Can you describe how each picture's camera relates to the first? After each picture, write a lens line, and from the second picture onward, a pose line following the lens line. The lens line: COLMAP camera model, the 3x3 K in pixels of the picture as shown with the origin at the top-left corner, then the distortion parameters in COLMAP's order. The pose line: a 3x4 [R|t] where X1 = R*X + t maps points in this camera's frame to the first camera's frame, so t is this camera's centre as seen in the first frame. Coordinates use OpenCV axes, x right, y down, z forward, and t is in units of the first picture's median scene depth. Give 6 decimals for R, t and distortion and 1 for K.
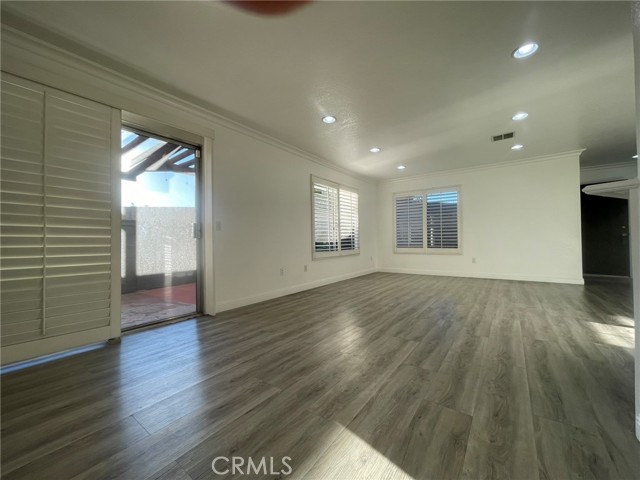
lens RADIAL K [[259.0, 0, 316.1], [0, 259.0, 238.6], [0, 0, 1]] dist [-0.002940, 0.000755]
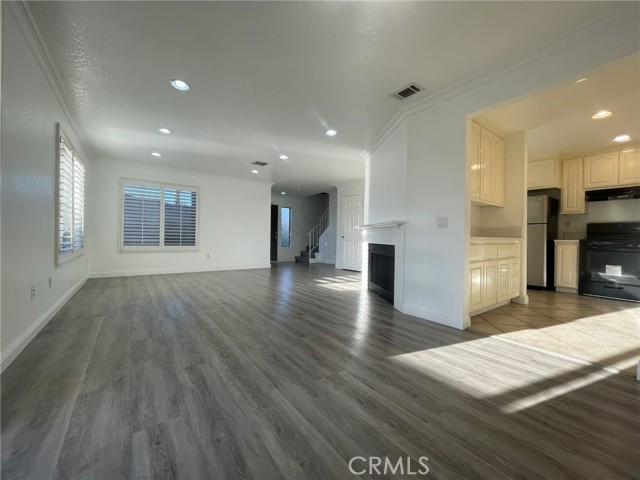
lens RADIAL K [[259.0, 0, 316.1], [0, 259.0, 238.6], [0, 0, 1]] dist [-0.002940, 0.000755]
pose [[0.300472, 0.016718, 0.953644, -0.465181], [-0.028896, 0.999547, -0.008418, 0.004114], [-0.953353, -0.025027, 0.300819, 0.286055]]
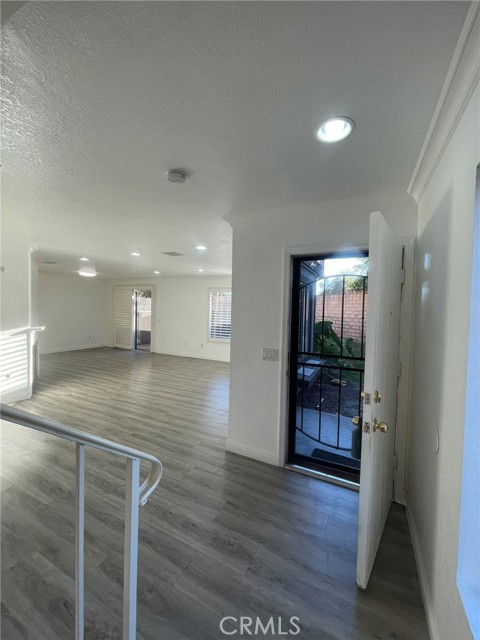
lens RADIAL K [[259.0, 0, 242.4], [0, 259.0, 315.5], [0, 0, 1]] dist [-0.002940, 0.000755]
pose [[0.186049, 0.047053, -0.981413, 1.829170], [-0.017467, 0.998853, 0.044578, -0.177133], [0.982385, 0.008848, 0.186657, 1.050487]]
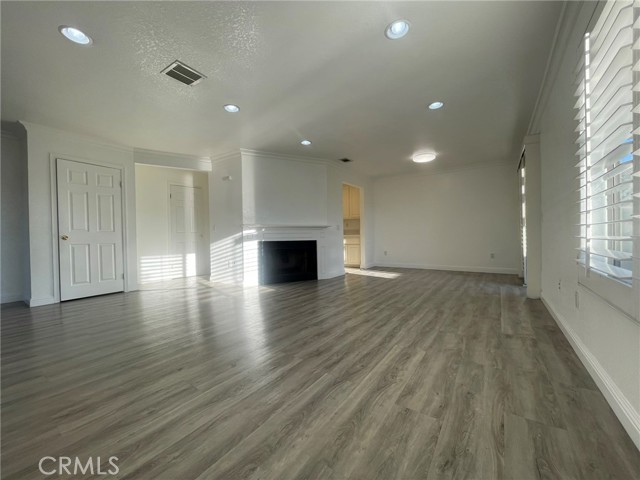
lens RADIAL K [[259.0, 0, 316.1], [0, 259.0, 238.6], [0, 0, 1]] dist [-0.002940, 0.000755]
pose [[-0.999170, 0.033073, -0.023783, 0.422128], [0.033114, 0.999451, -0.001342, 0.004855], [0.023725, -0.002129, -0.999716, 1.560791]]
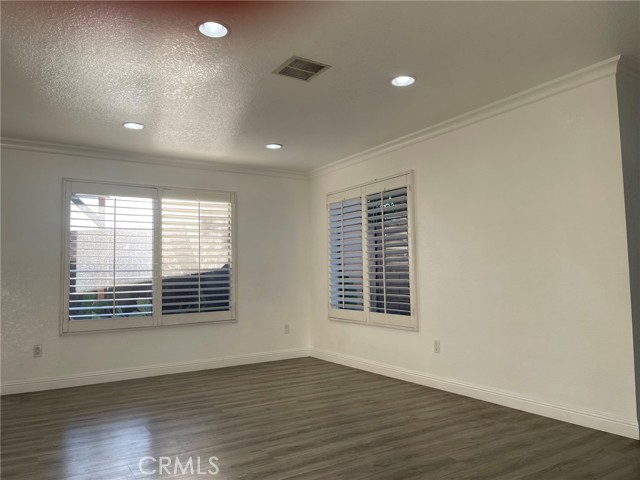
lens RADIAL K [[482.7, 0, 322.4], [0, 482.7, 241.2], [0, 0, 1]] dist [0.082801, -0.102272]
pose [[0.935103, -0.026055, -0.353417, 0.997770], [0.006427, 0.998376, -0.056597, -0.060494], [0.354317, 0.050653, 0.933752, 0.259534]]
